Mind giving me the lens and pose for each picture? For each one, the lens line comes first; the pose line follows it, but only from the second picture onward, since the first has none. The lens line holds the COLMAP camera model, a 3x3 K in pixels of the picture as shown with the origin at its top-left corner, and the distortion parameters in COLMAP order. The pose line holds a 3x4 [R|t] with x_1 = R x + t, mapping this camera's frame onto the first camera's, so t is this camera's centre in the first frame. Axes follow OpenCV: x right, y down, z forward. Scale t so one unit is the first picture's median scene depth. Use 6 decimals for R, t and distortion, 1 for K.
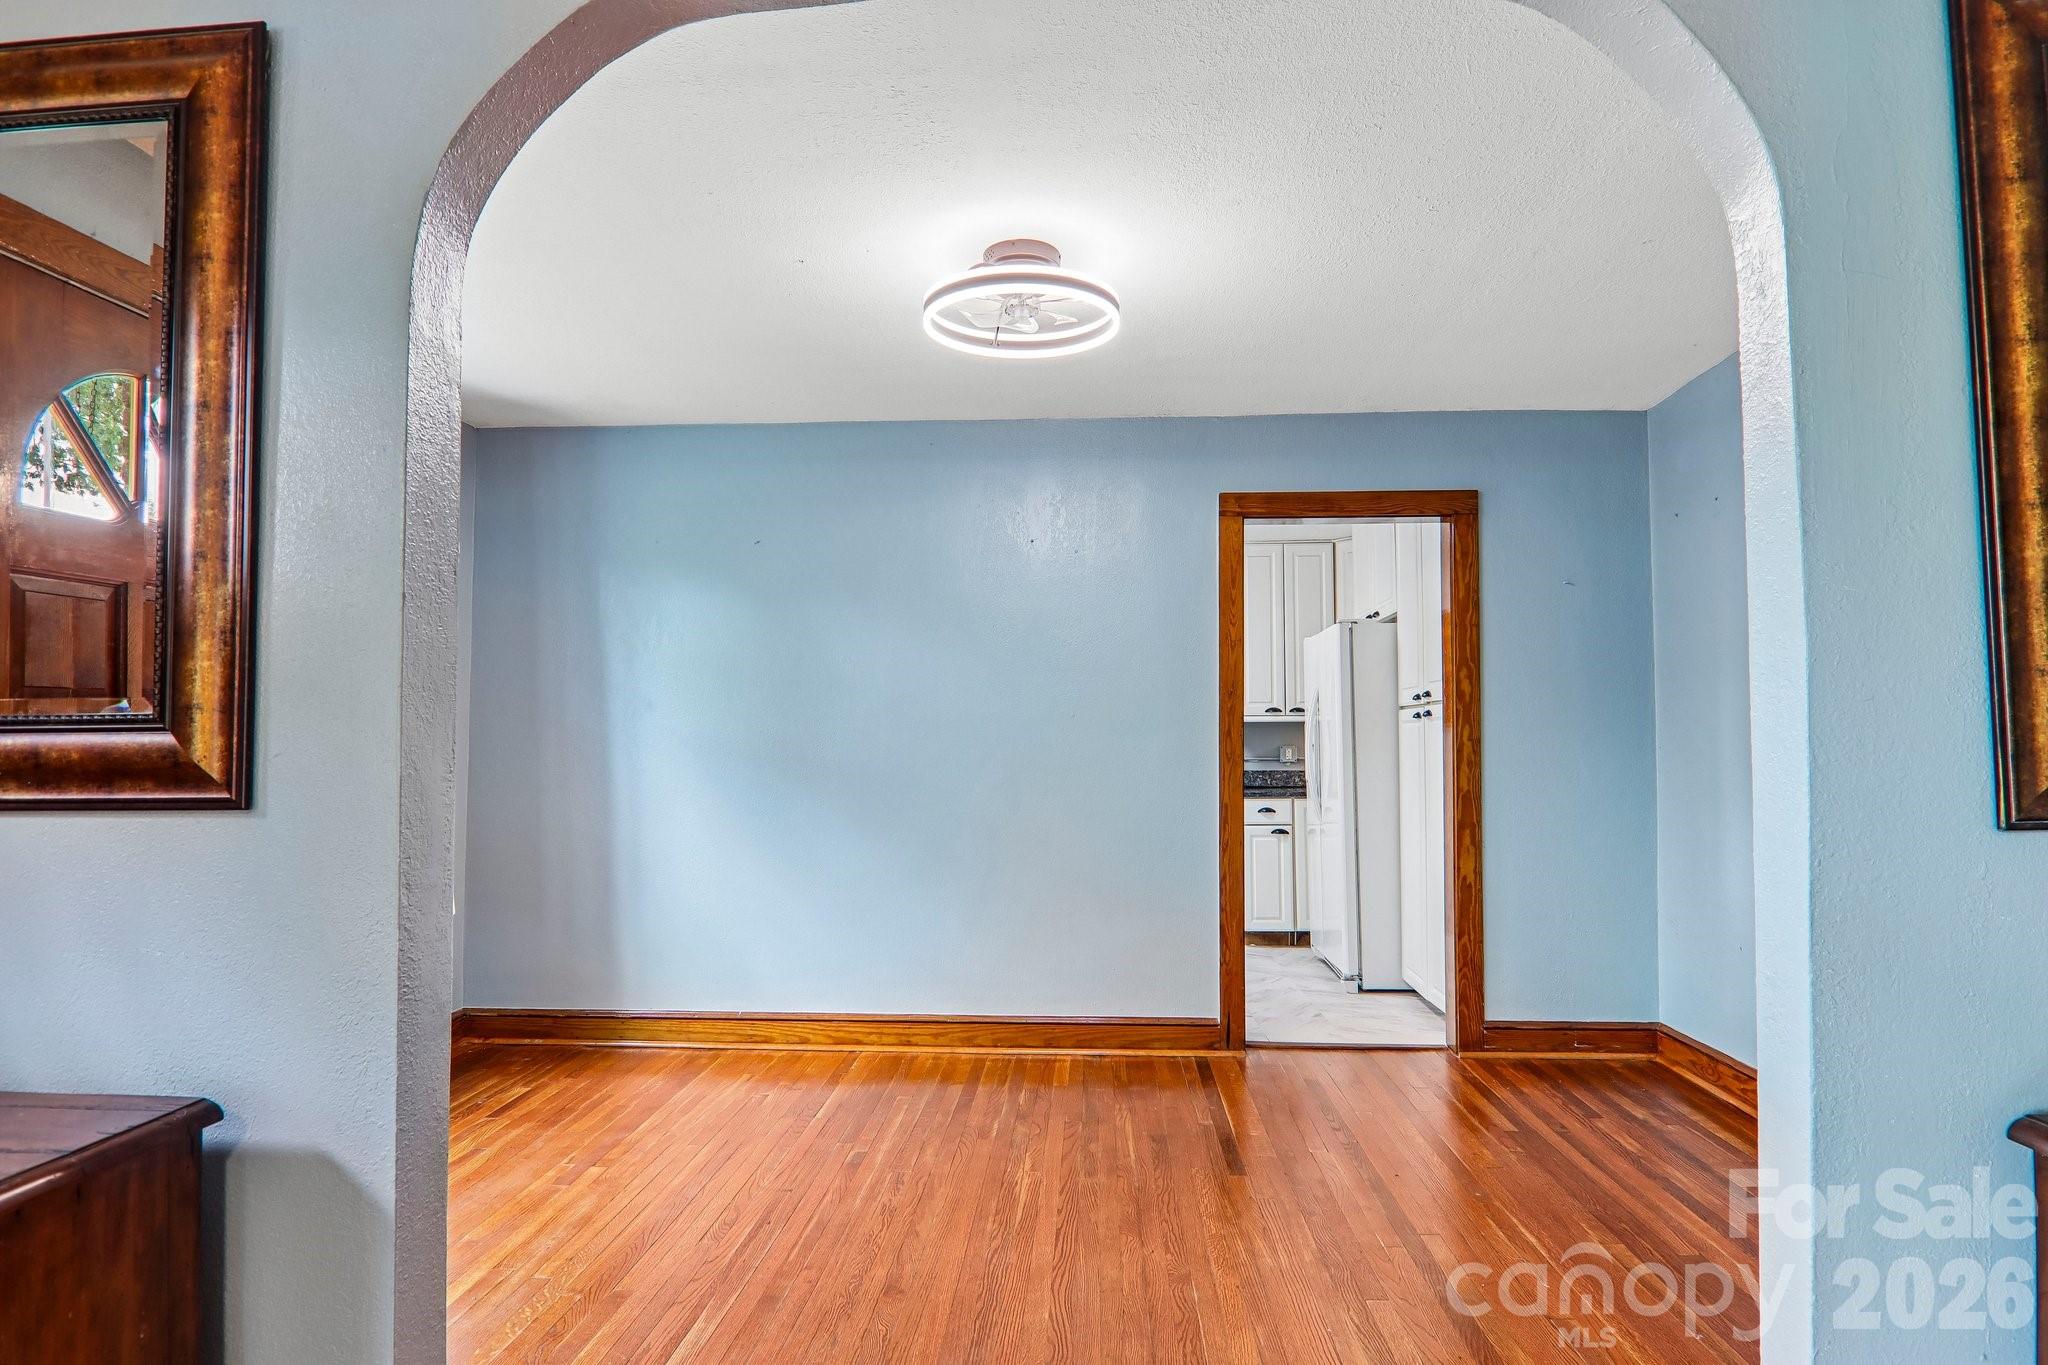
lens RADIAL K [[1138.8, 0, 1016.8], [0, 1138.8, 690.3], [0, 0, 1]] dist [0.015362, -0.022466]
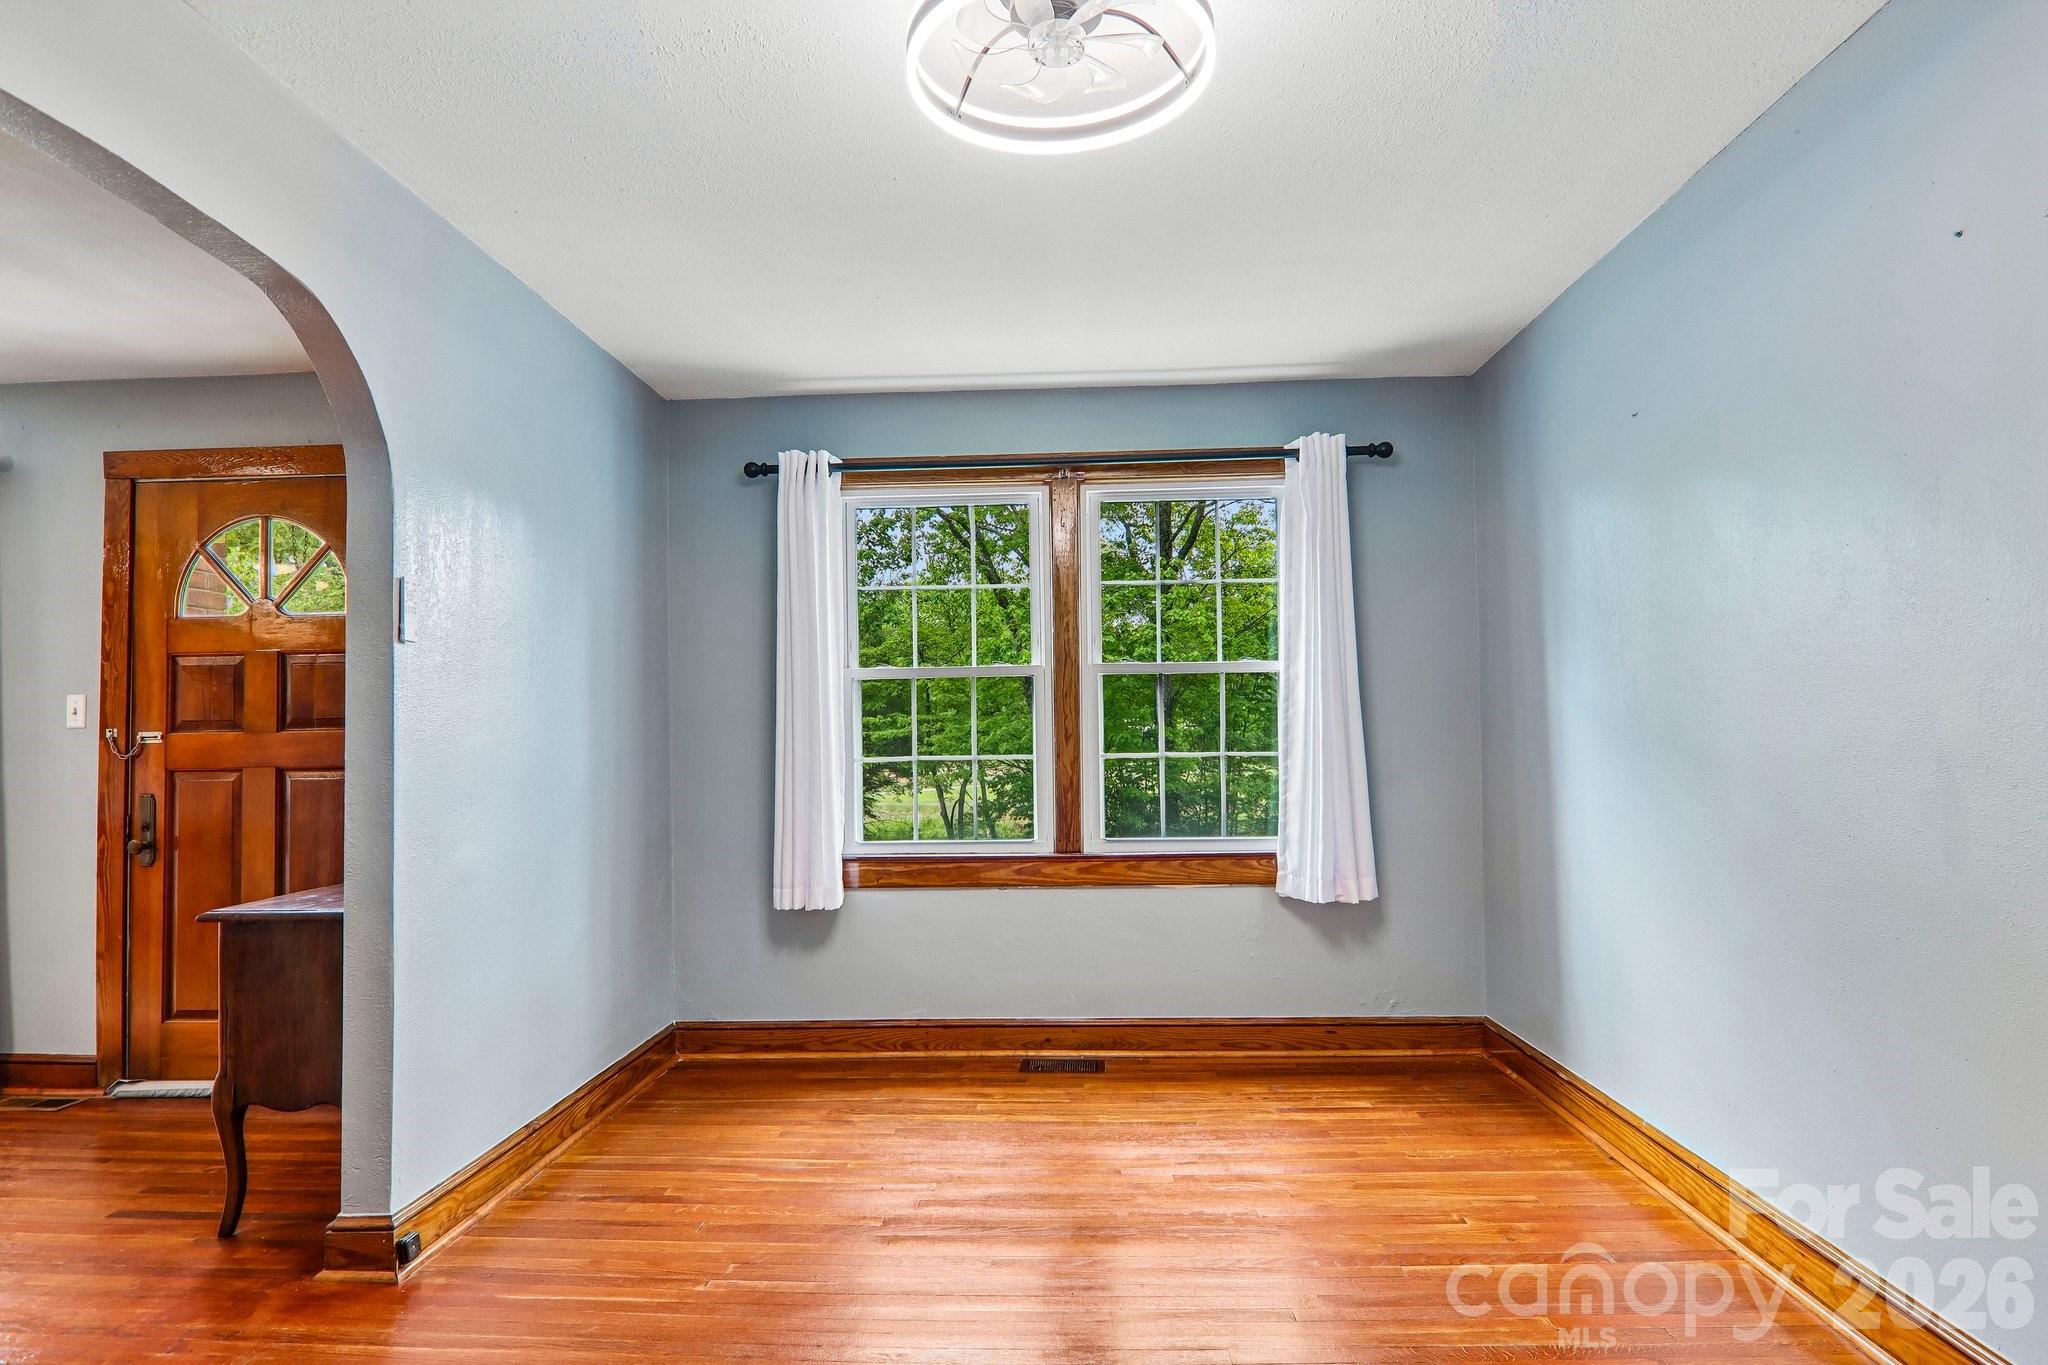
lens RADIAL K [[1138.8, 0, 1027.6], [0, 1138.8, 692.4], [0, 0, 1]] dist [0.015362, -0.022466]
pose [[0.029260, -0.037061, -0.998885, 0.441796], [0.070172, 0.996923, -0.034933, 0.030044], [0.997106, -0.069071, 0.031771, 0.657848]]
